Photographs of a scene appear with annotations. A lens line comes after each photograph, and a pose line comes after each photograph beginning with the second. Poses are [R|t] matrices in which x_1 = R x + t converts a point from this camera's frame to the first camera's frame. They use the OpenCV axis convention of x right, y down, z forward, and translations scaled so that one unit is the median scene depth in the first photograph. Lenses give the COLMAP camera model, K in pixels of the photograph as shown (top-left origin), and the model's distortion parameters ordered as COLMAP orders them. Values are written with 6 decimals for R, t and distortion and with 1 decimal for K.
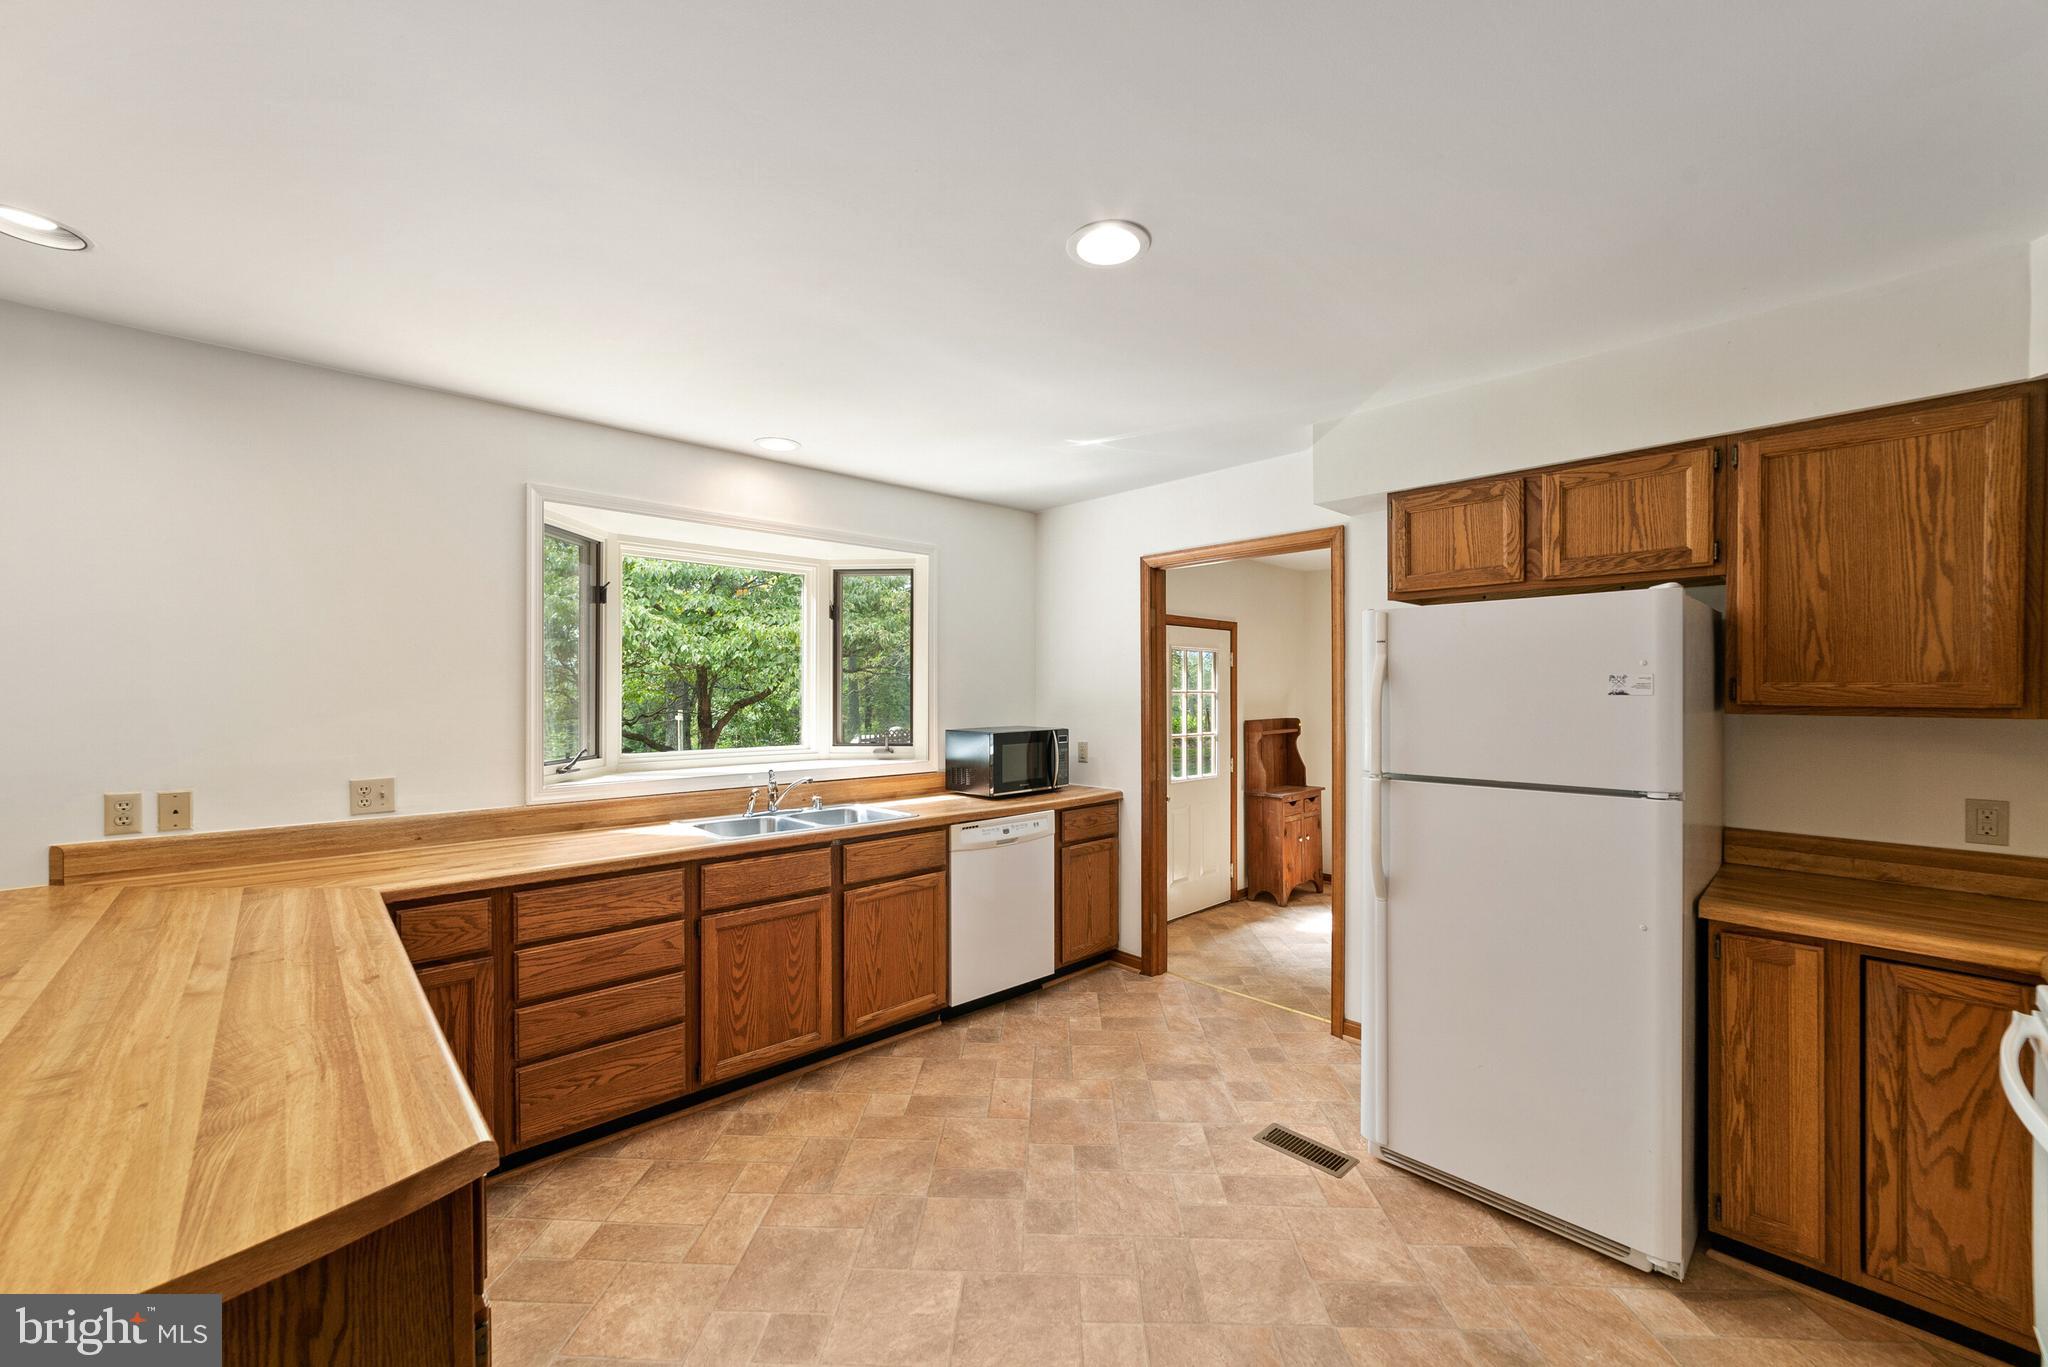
lens RADIAL K [[795.5, 0, 1020.4], [0, 795.5, 689.6], [0, 0, 1]] dist [-0.020299, 0.007808]
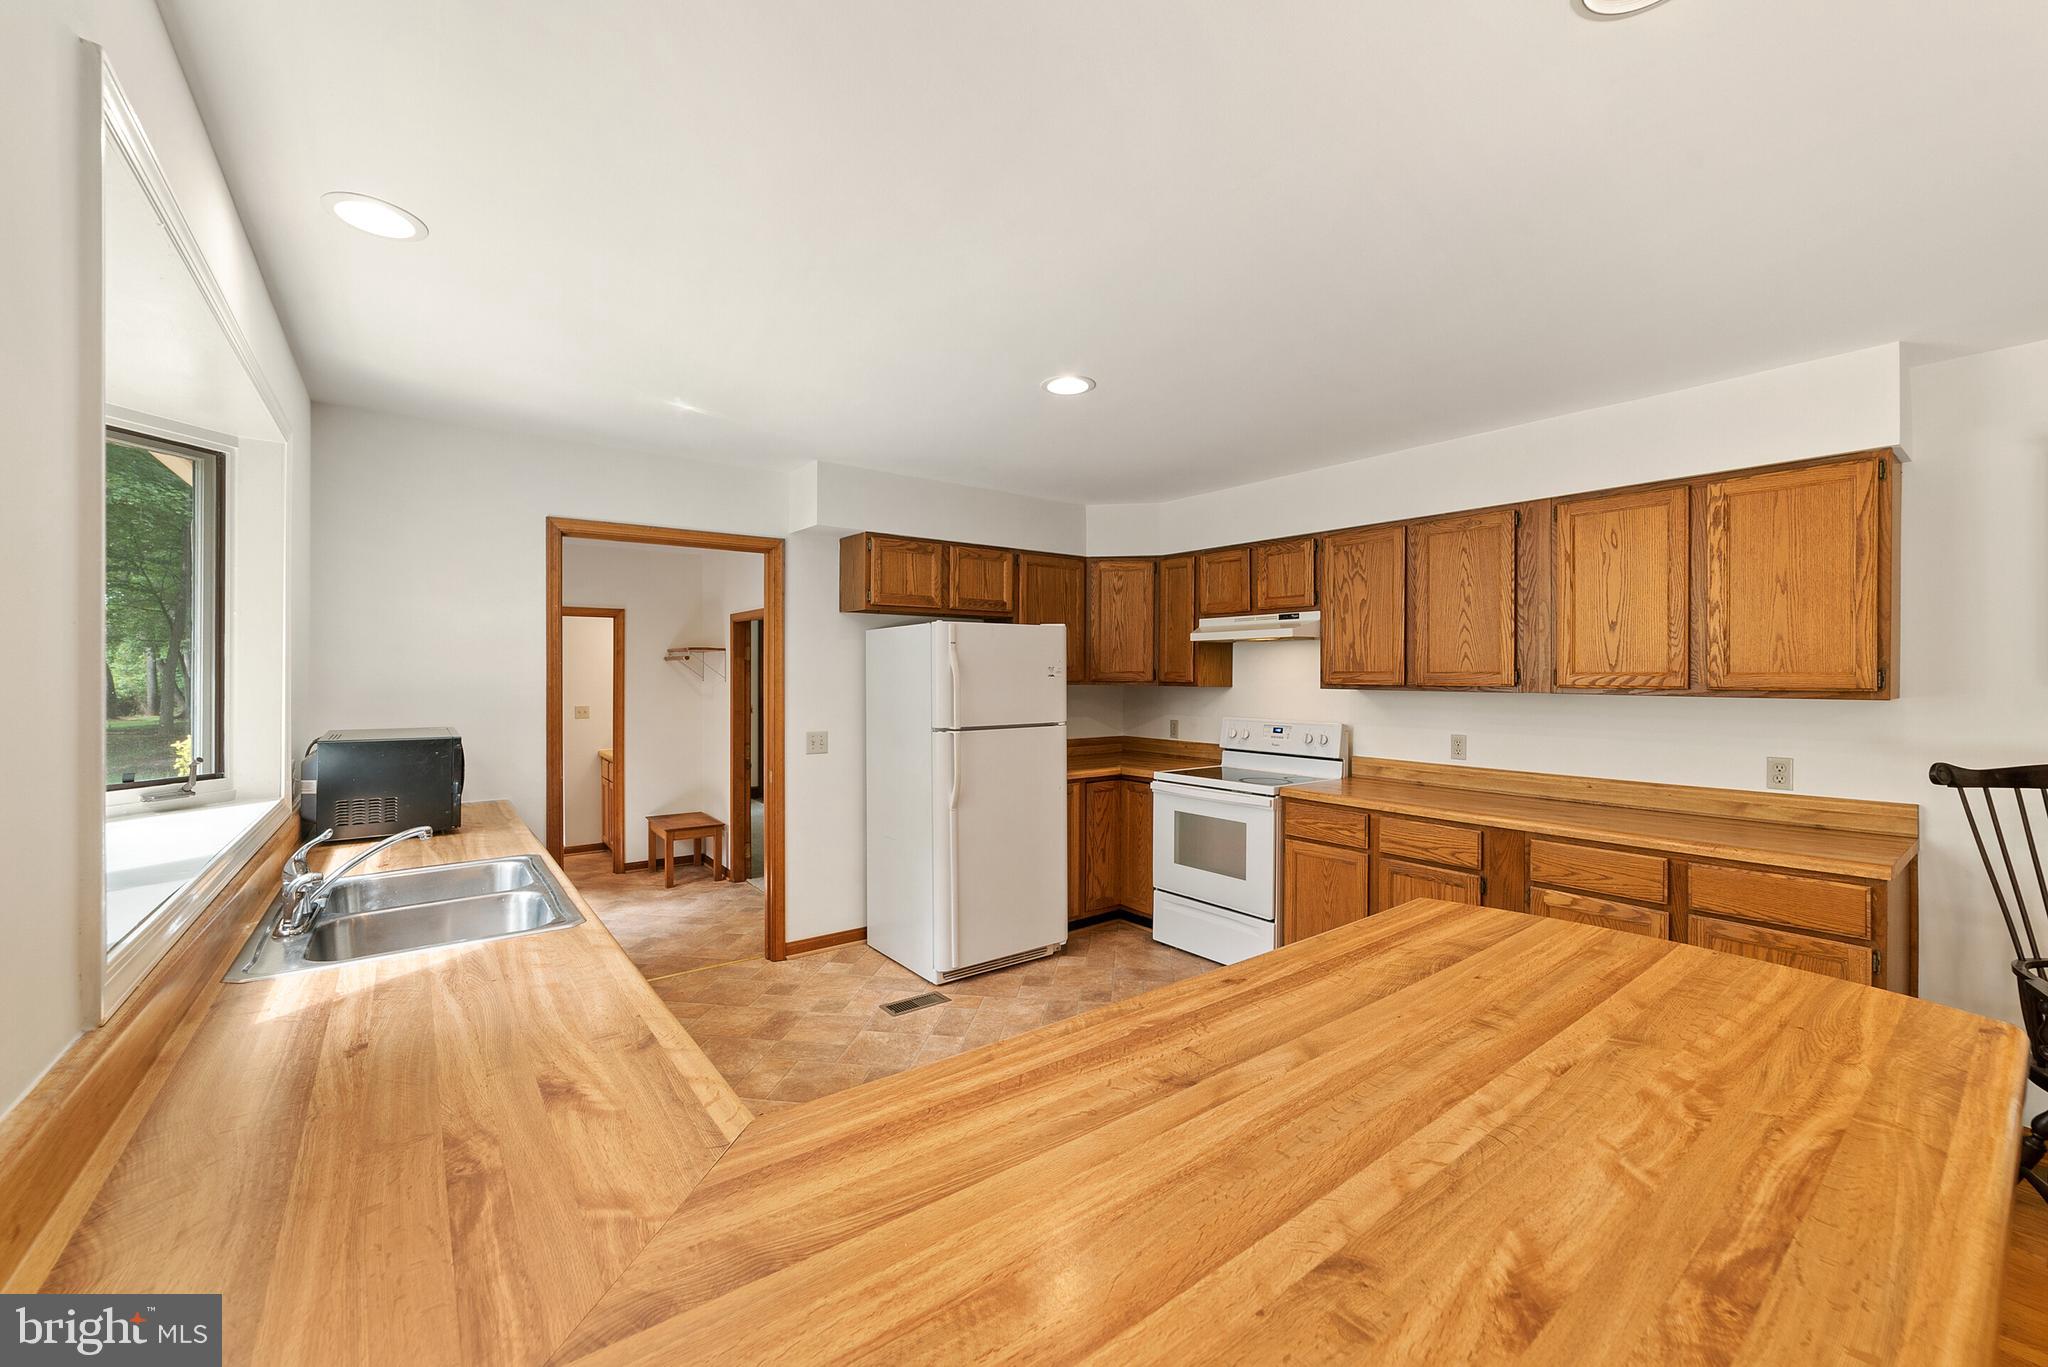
lens RADIAL K [[816.5, 0, 1026.9], [0, 816.5, 672.4], [0, 0, 1]] dist [-0.021486, -0.000029]
pose [[0.099349, -0.000232, 0.995053, -1.007779], [-0.001601, 0.999999, 0.000393, -0.003560], [-0.995051, -0.001632, 0.099349, 0.634606]]
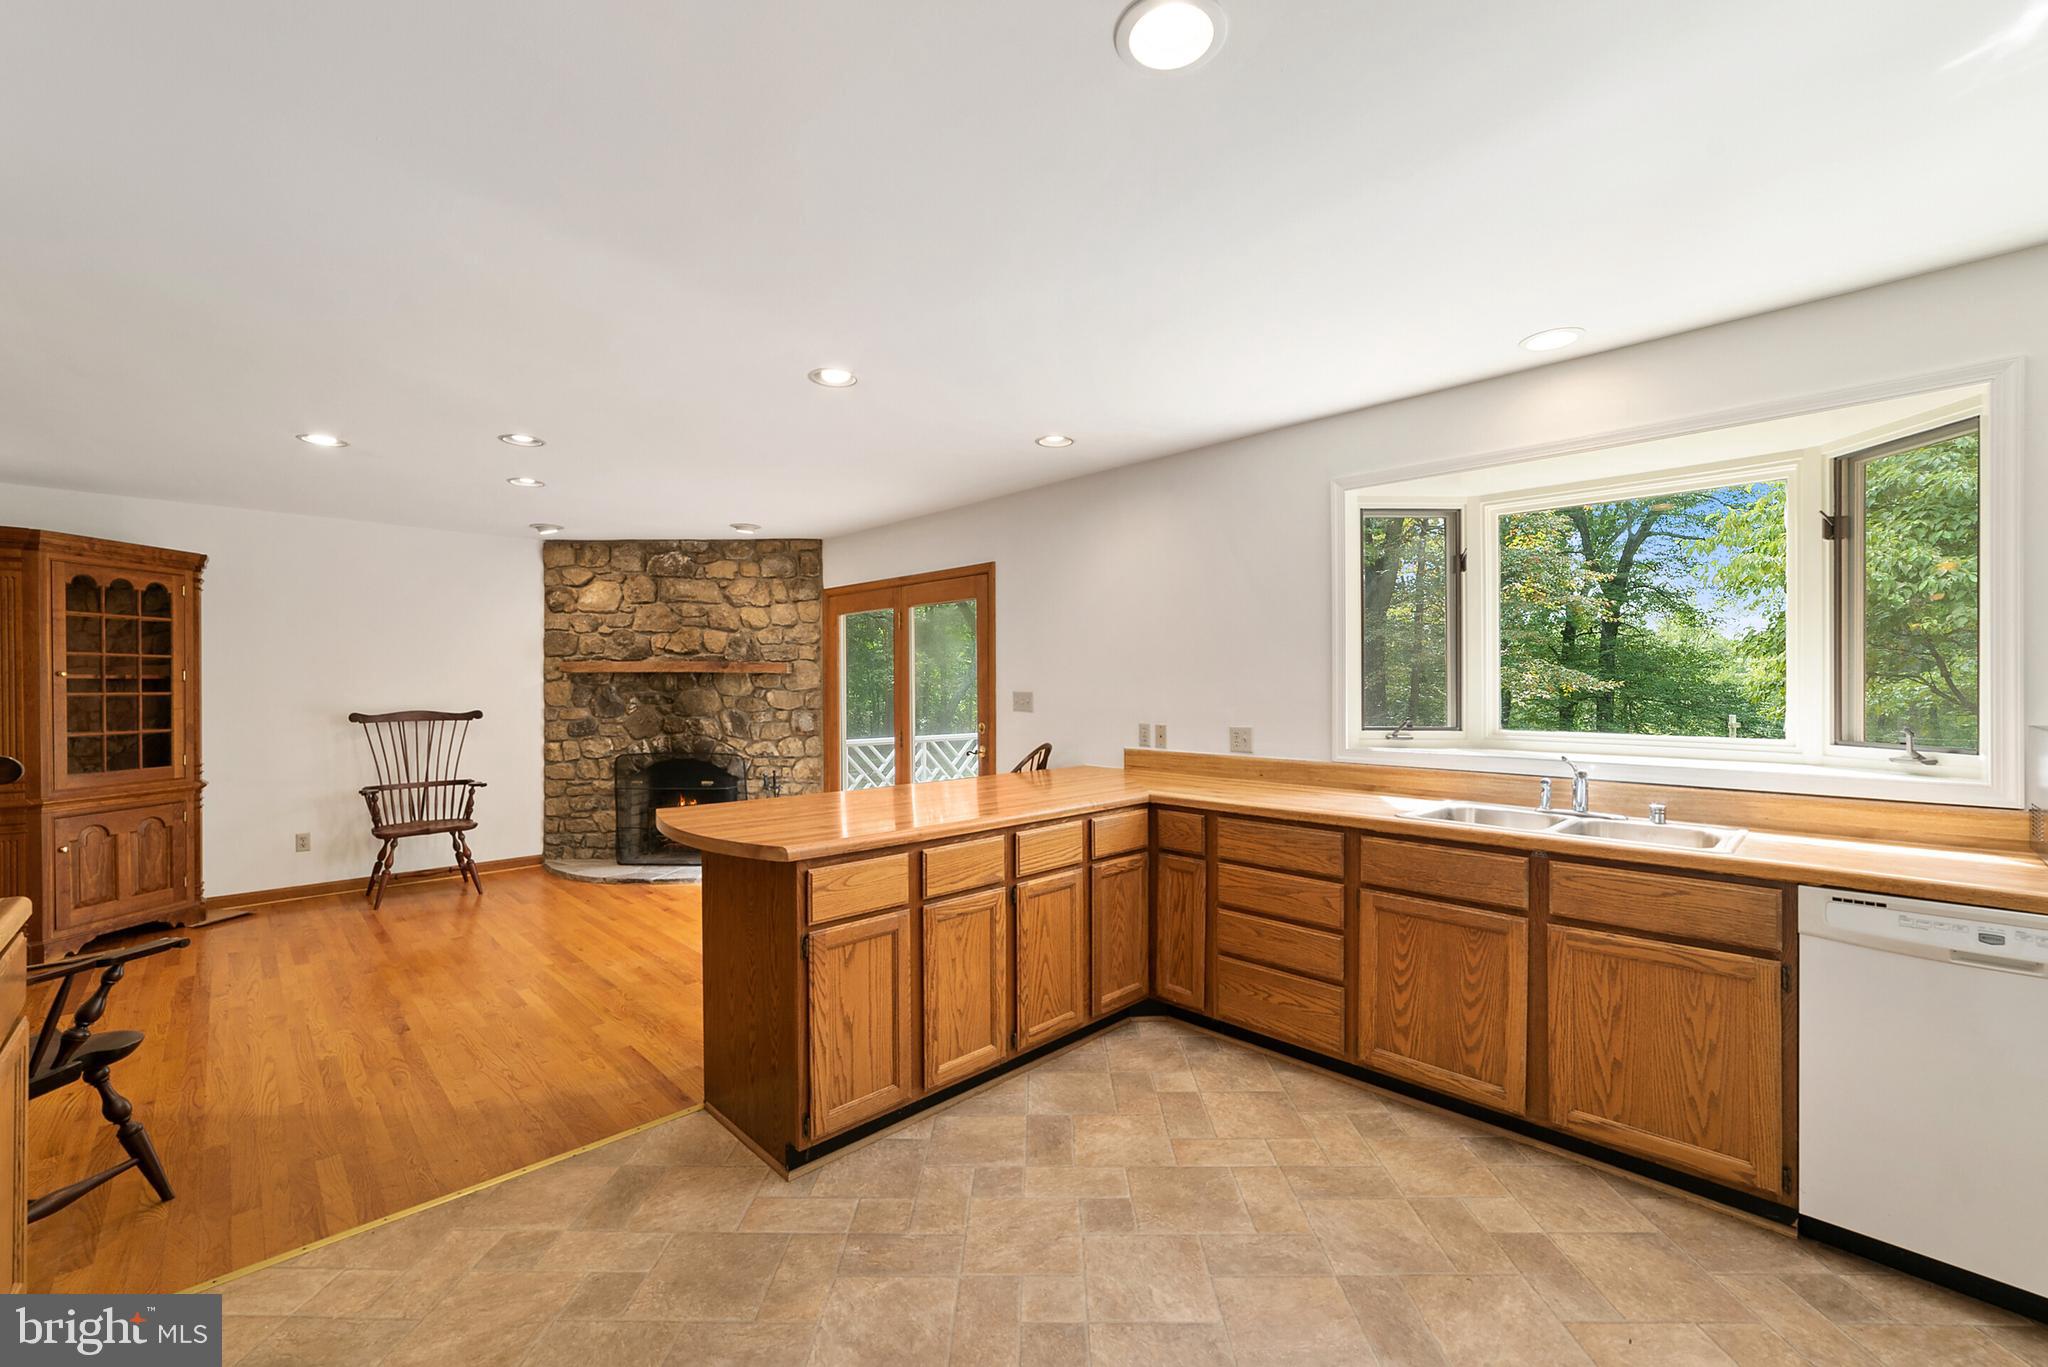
lens RADIAL K [[826.8, 0, 1033.7], [0, 826.8, 683.0], [0, 0, 1]] dist [-0.022967, 0.007747]
pose [[0.027593, -0.002679, -0.999616, 0.607375], [0.003674, 0.999990, -0.002578, 0.037352], [0.999612, -0.003601, 0.027603, 0.583912]]
